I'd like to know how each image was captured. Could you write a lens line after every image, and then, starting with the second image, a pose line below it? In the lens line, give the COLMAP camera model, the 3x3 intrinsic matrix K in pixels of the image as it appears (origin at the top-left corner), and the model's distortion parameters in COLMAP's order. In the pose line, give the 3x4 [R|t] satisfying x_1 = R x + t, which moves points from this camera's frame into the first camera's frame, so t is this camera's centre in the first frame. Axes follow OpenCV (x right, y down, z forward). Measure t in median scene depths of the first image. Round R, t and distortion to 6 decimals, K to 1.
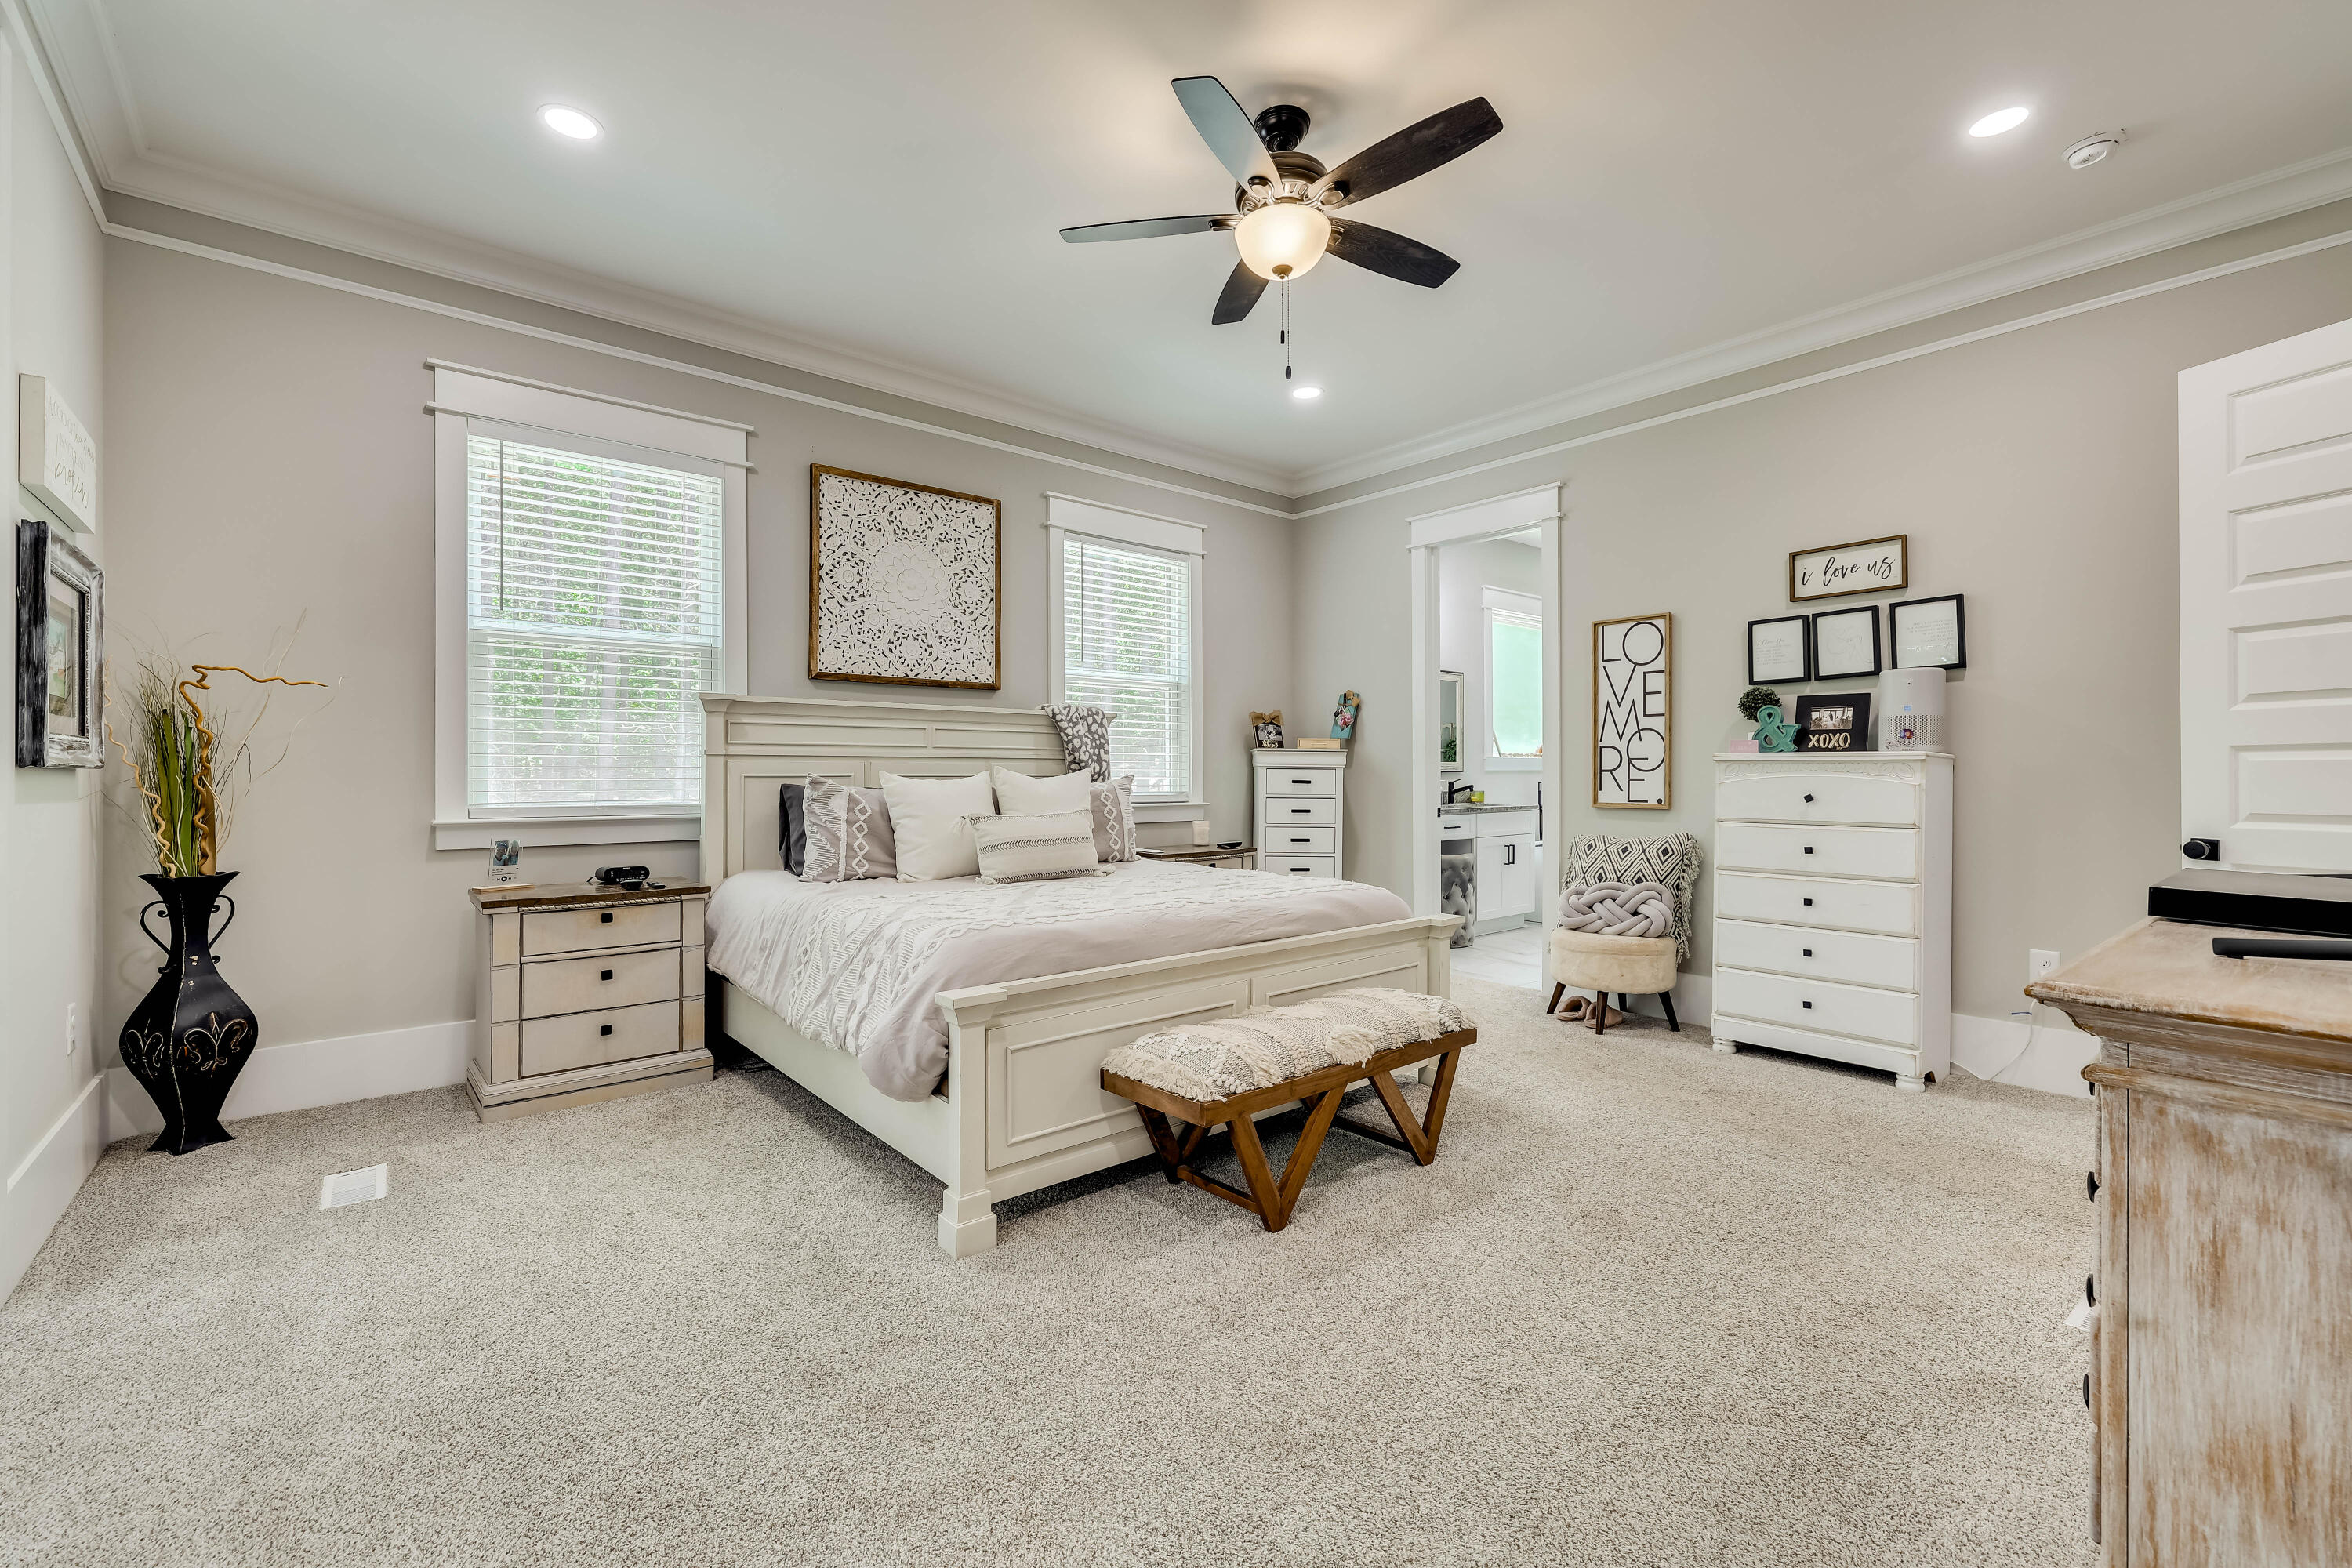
lens RADIAL K [[987.2, 0, 1173.3], [0, 987.2, 770.6], [0, 0, 1]] dist [-0.000228, 0.000625]
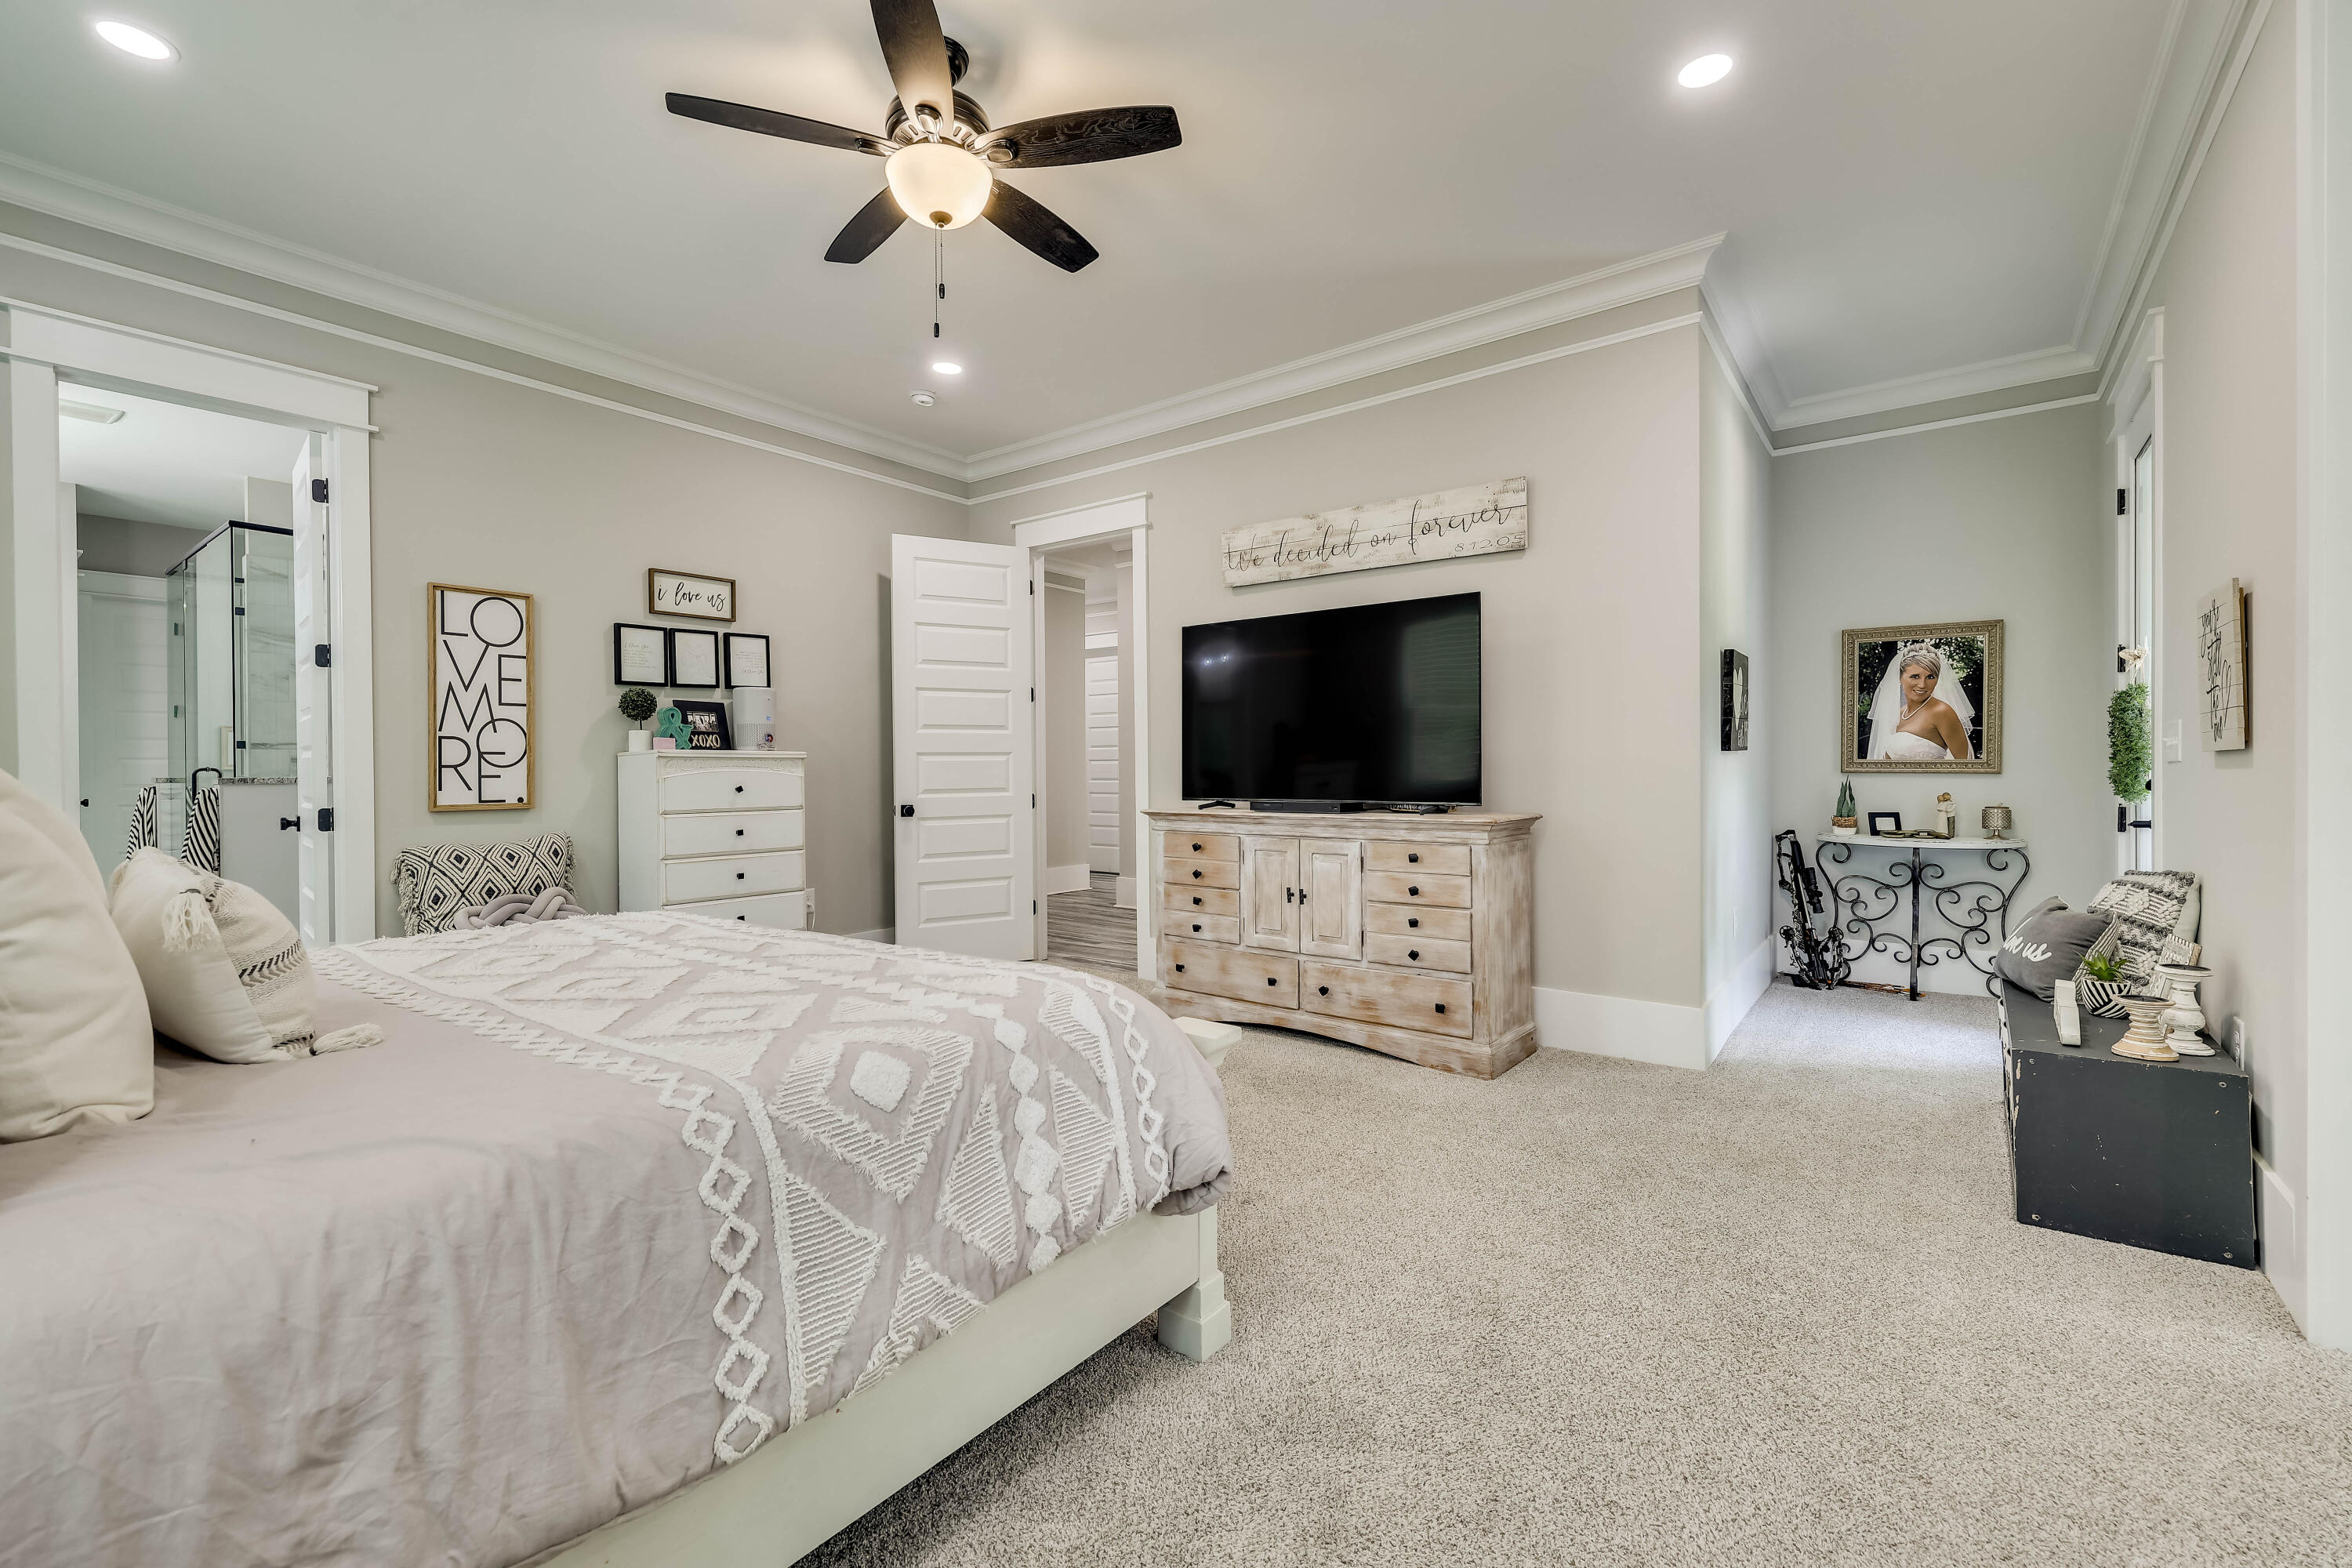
lens RADIAL K [[987.2, 0, 1161.5], [0, 987.2, 770.4], [0, 0, 1]] dist [-0.000228, 0.000625]
pose [[-0.215677, -0.005075, 0.976452, -0.522631], [0.000812, 0.999985, 0.005377, -0.000548], [-0.976464, 0.001952, -0.215670, 0.623036]]
